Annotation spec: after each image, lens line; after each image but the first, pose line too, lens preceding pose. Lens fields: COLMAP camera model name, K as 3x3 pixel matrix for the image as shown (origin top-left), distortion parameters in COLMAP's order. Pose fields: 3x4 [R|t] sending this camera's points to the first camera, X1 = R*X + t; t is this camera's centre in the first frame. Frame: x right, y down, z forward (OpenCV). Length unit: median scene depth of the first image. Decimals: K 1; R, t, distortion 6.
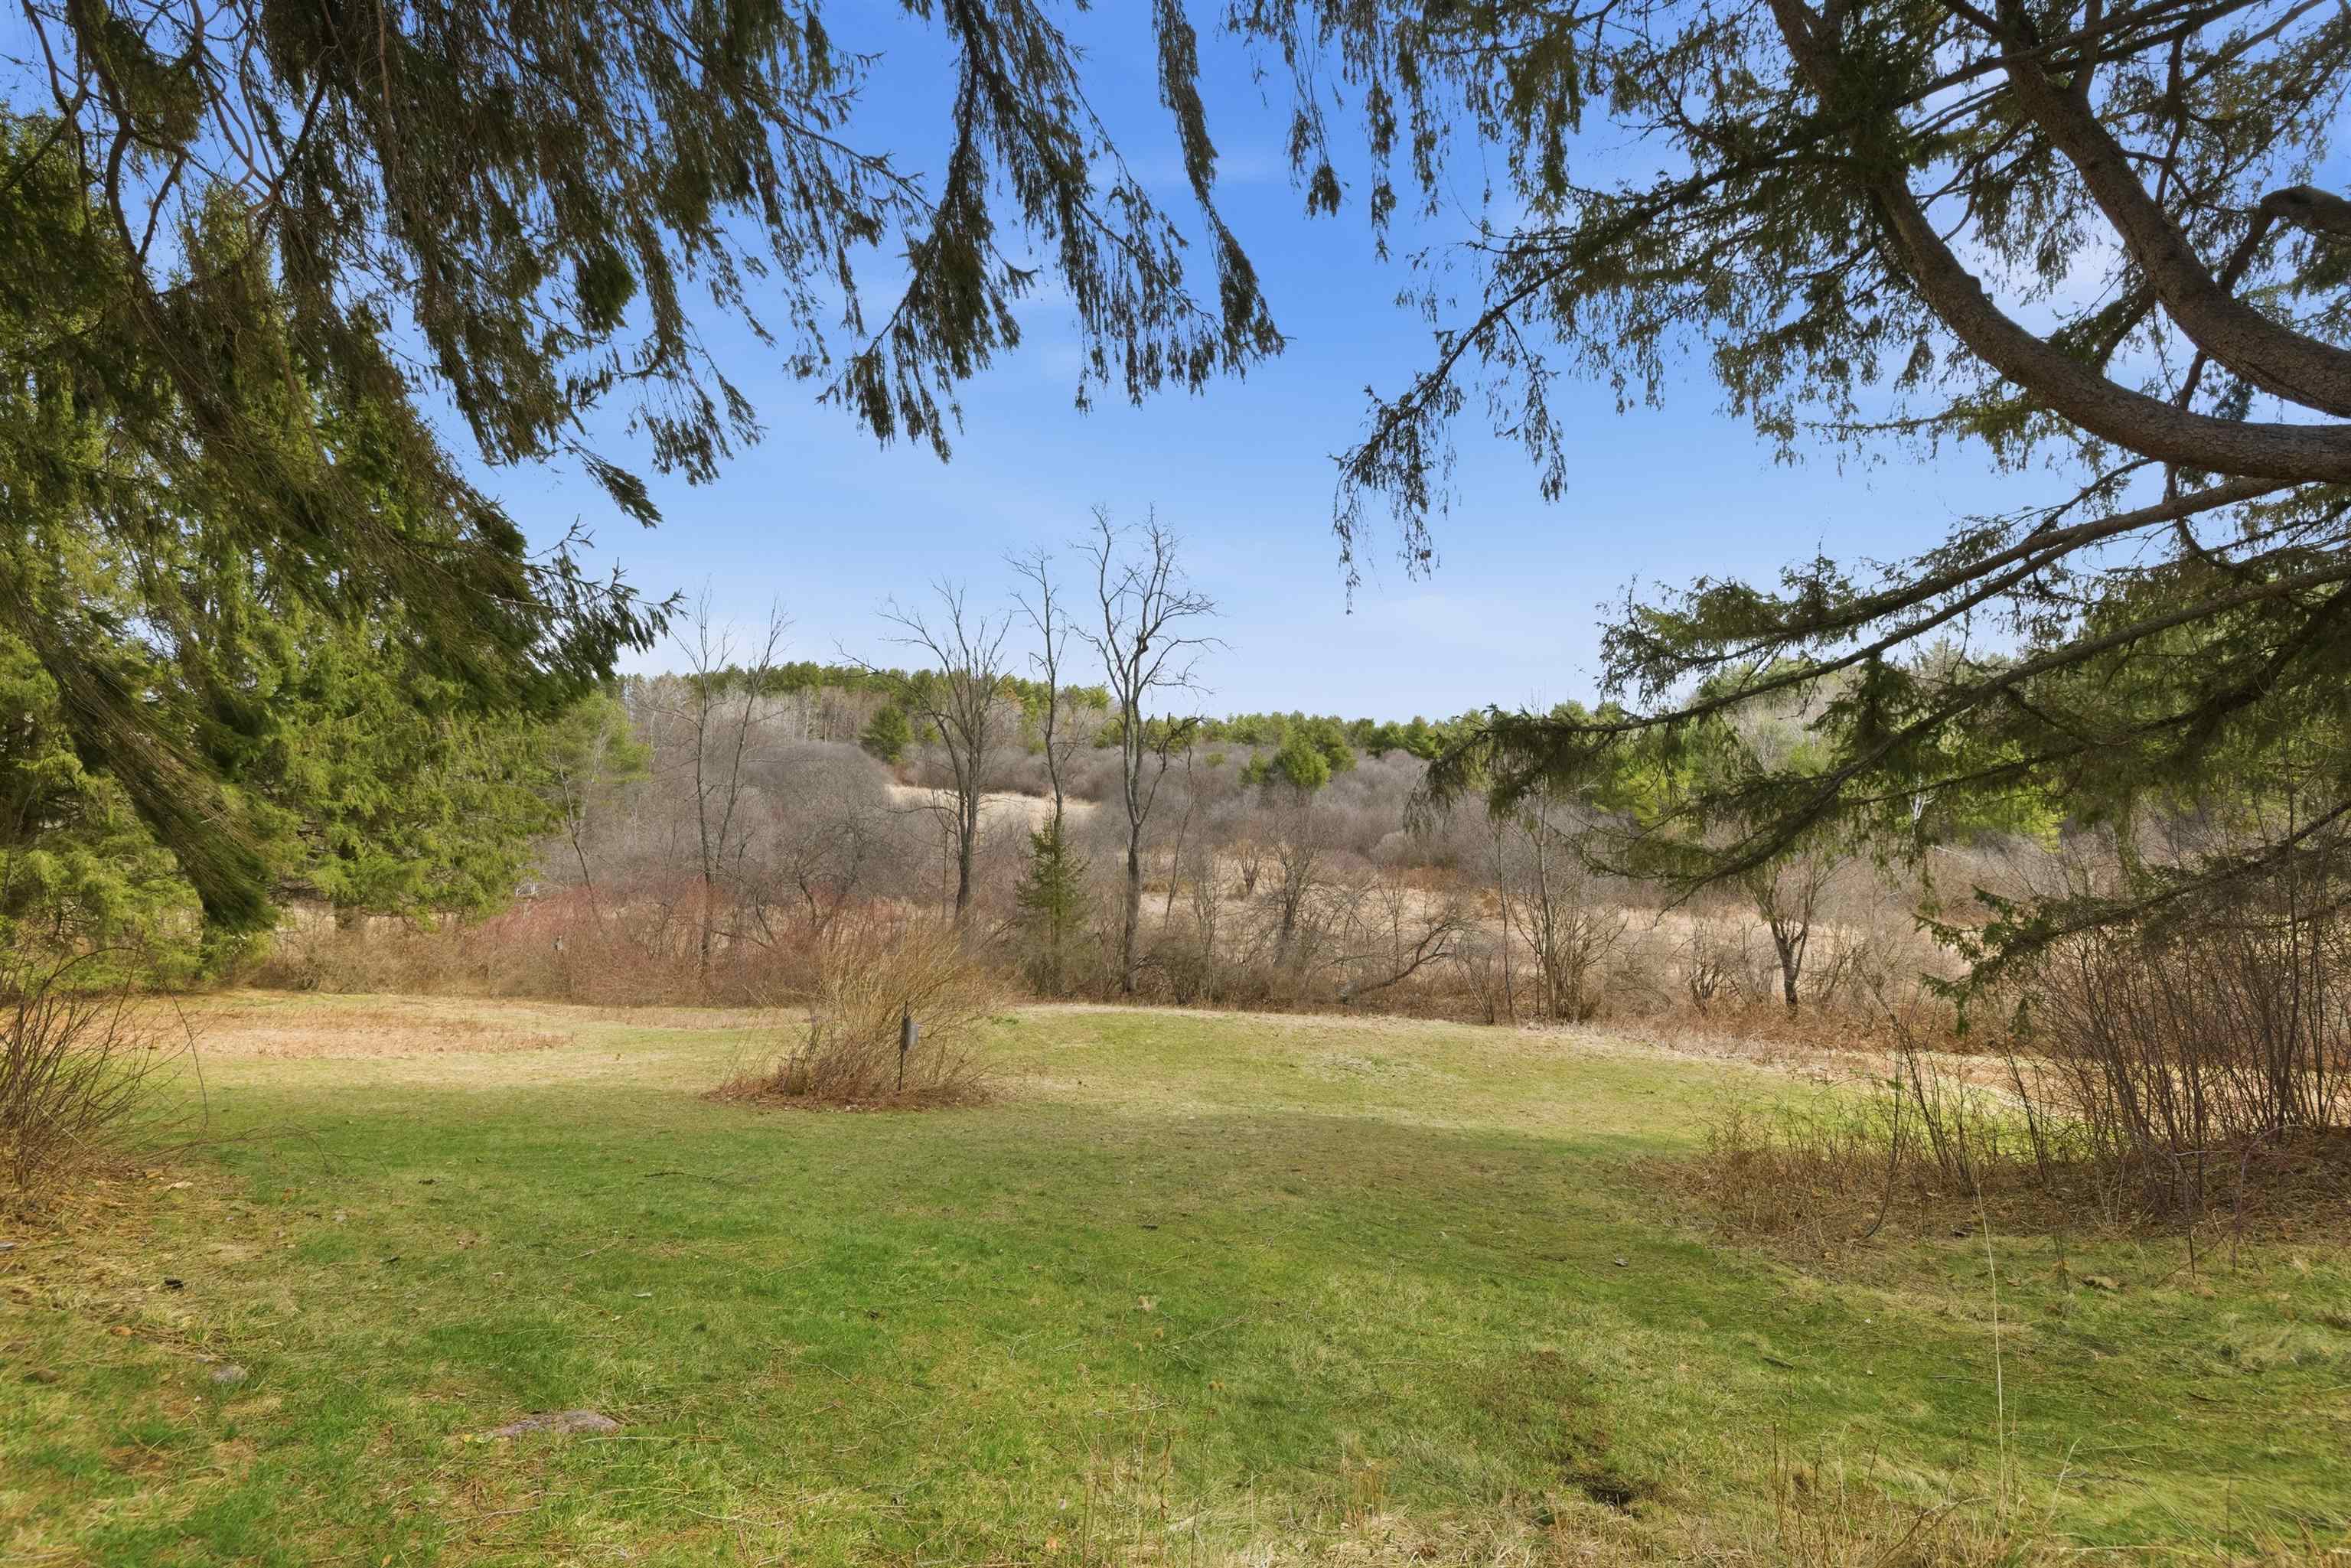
lens RADIAL K [[1044.1, 0, 1171.4], [0, 1044.1, 765.2], [0, 0, 1]] dist [0.031920, -0.000186]
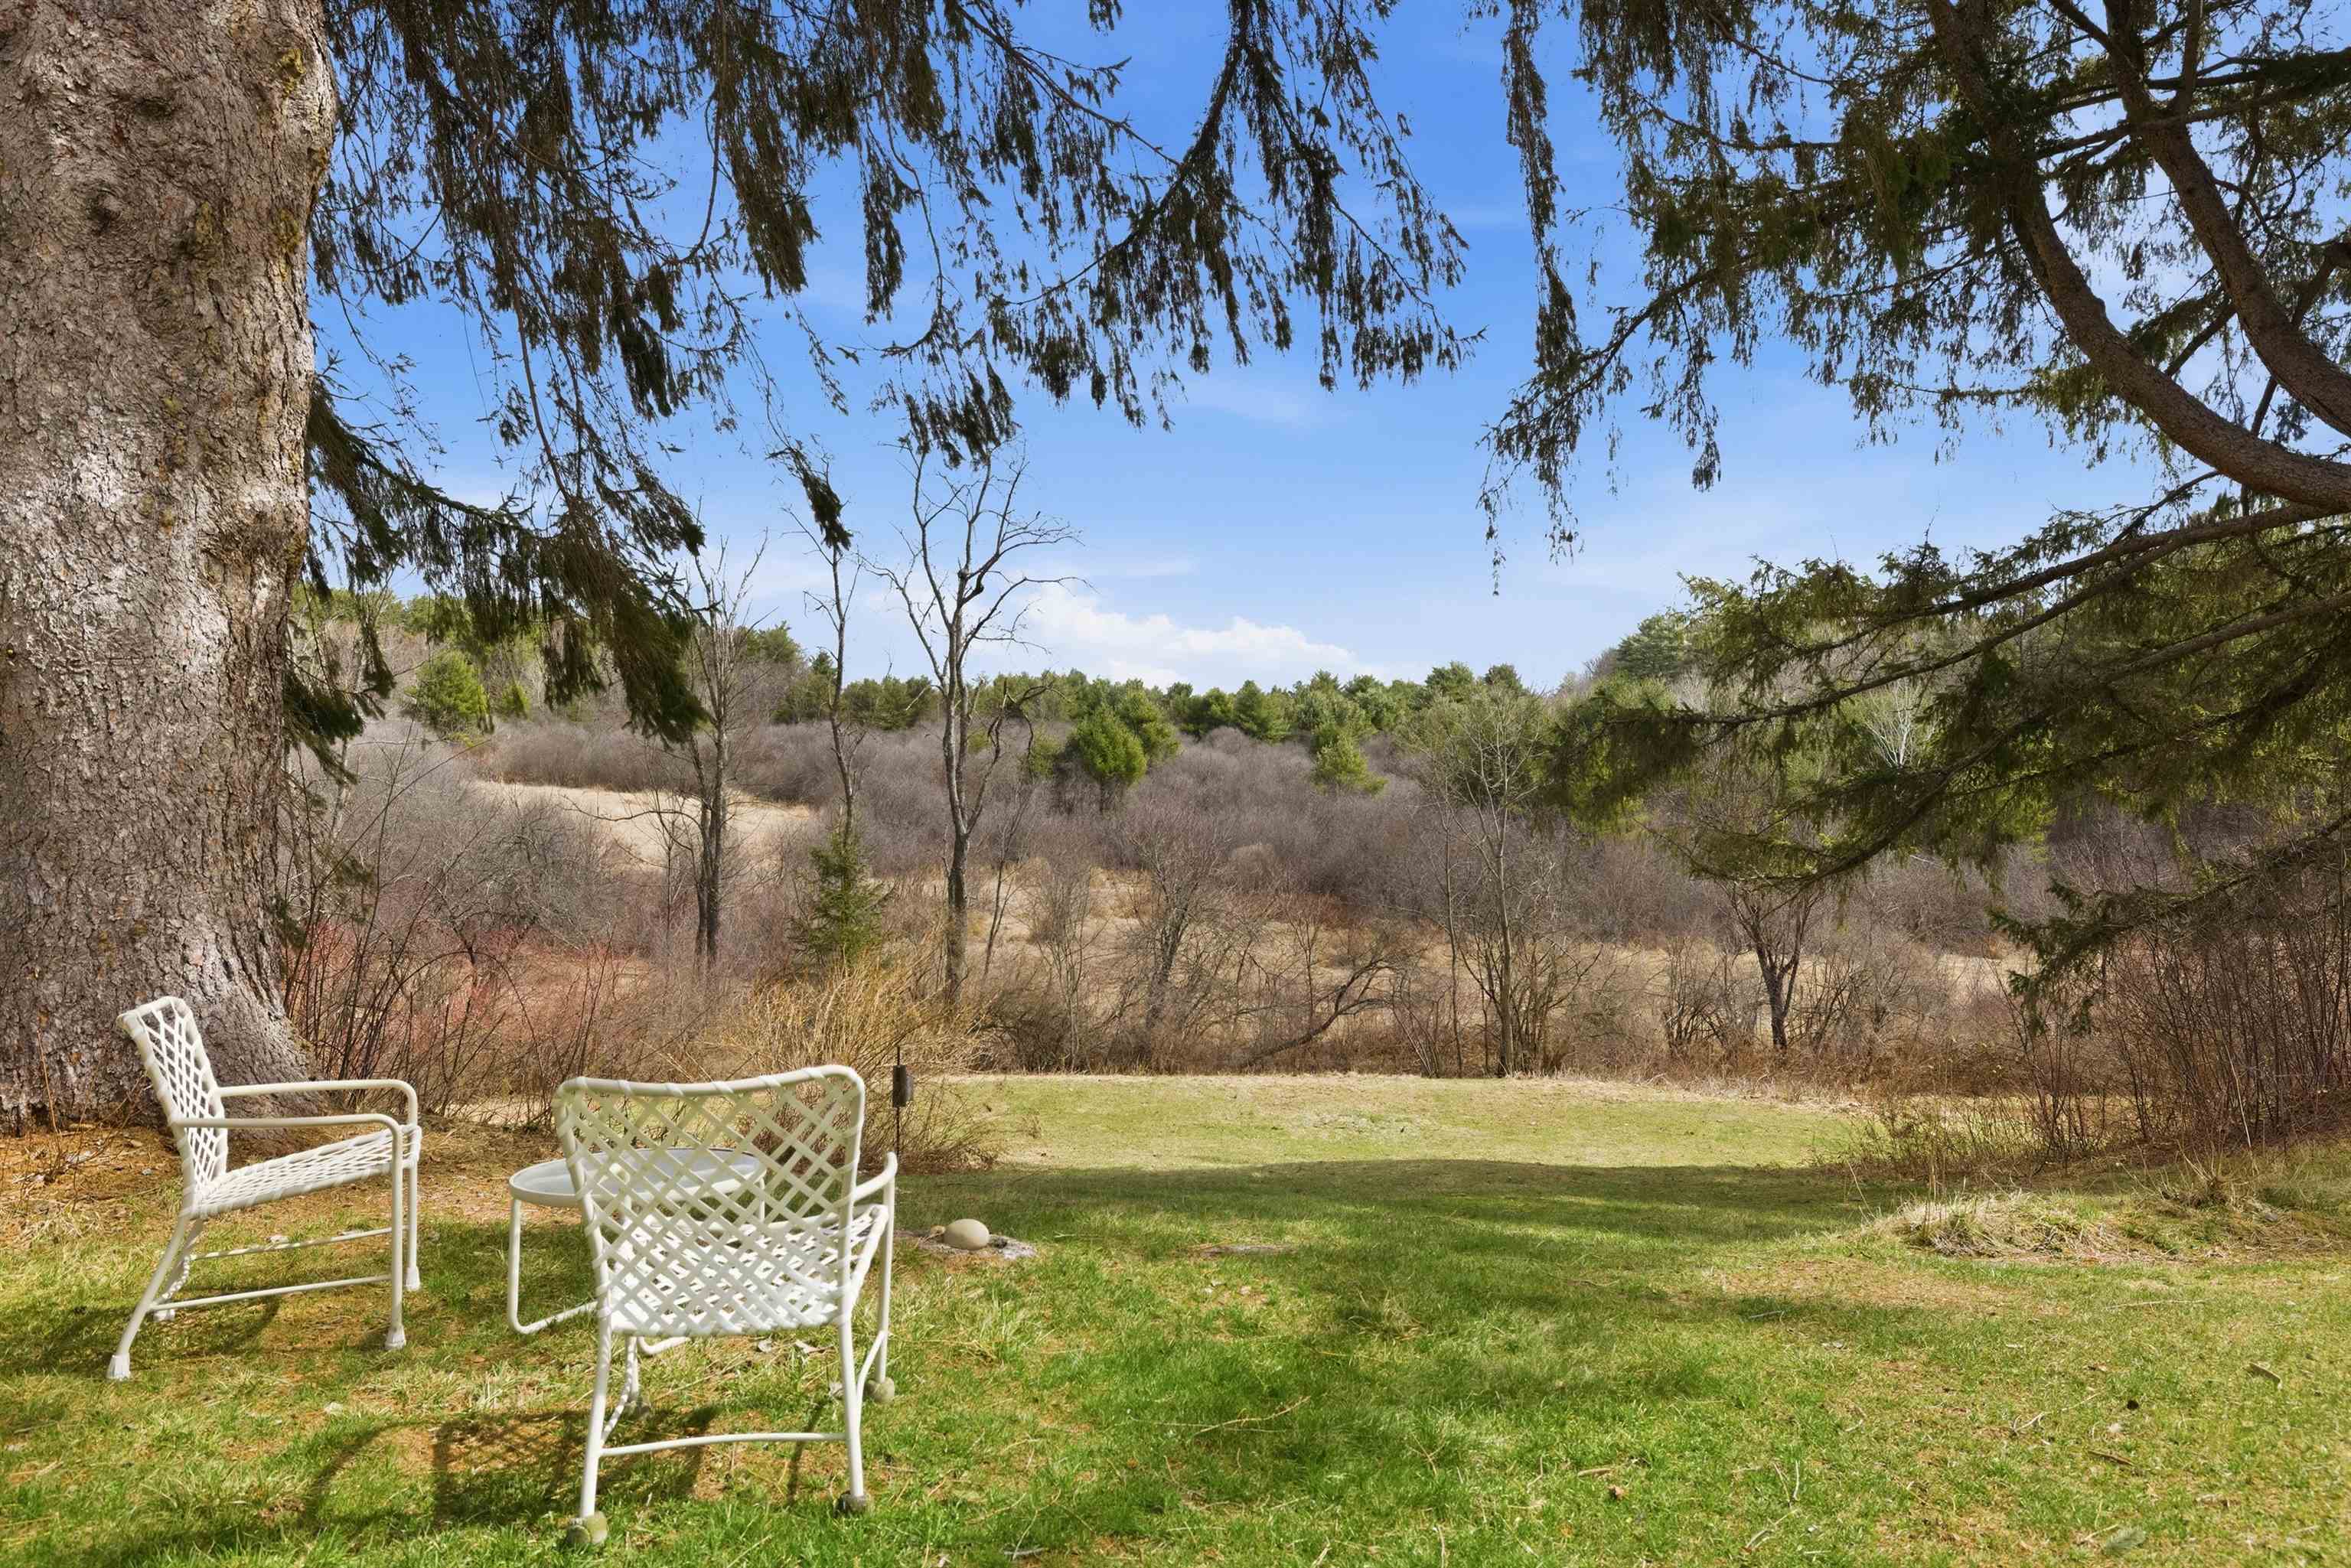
lens RADIAL K [[1580.2, 0, 1177.1], [0, 1580.2, 798.3], [0, 0, 1]] dist [0.037943, 0.003109]
pose [[0.978475, -0.002857, 0.206345, -0.338660], [-0.003596, 0.999516, 0.030891, -0.006808], [-0.206334, -0.030968, 0.977992, -0.273537]]
